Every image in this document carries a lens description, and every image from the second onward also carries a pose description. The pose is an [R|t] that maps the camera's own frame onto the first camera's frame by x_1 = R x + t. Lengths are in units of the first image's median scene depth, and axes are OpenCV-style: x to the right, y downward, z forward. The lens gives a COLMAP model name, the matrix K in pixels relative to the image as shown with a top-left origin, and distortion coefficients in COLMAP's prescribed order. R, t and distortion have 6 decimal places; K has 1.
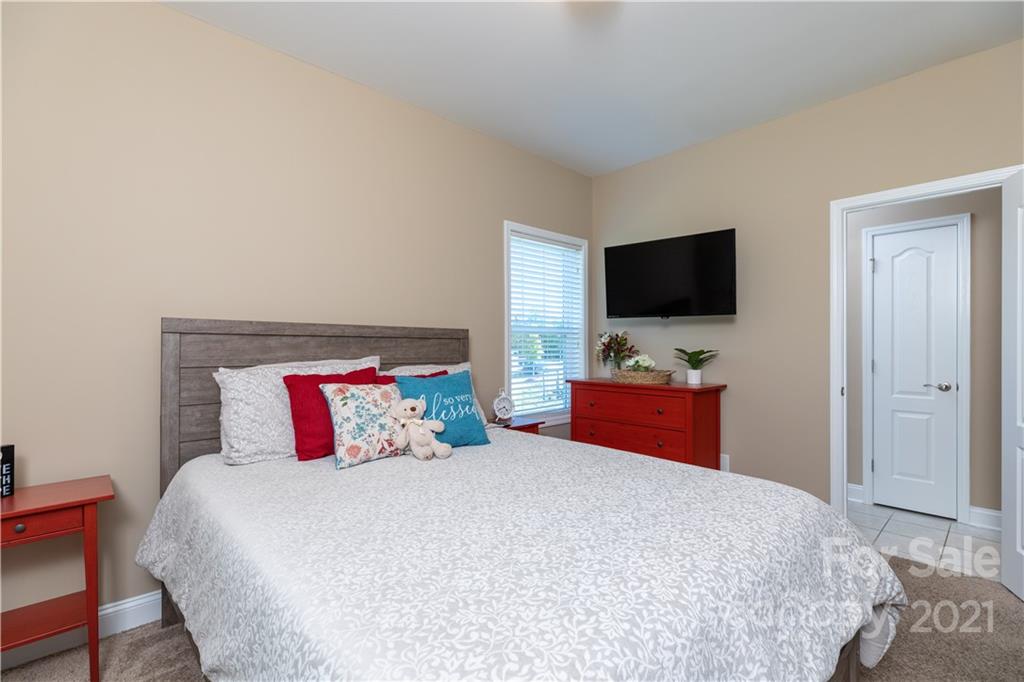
lens RADIAL K [[462.5, 0, 517.0], [0, 462.5, 342.6], [0, 0, 1]] dist [-0.002632, -0.000103]
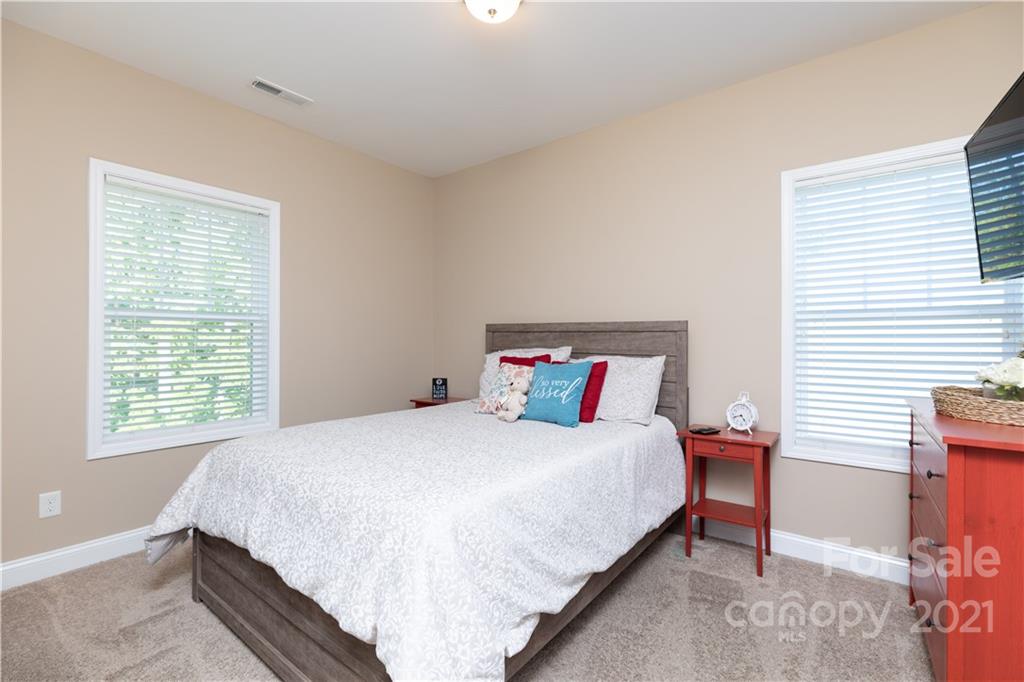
lens RADIAL K [[462.5, 0, 516.1], [0, 462.5, 340.3], [0, 0, 1]] dist [-0.002632, -0.000103]
pose [[0.152761, -0.001855, -0.988261, 0.898114], [-0.000170, 0.999998, -0.001903, 0.014463], [0.988263, 0.000458, 0.152761, 0.638942]]
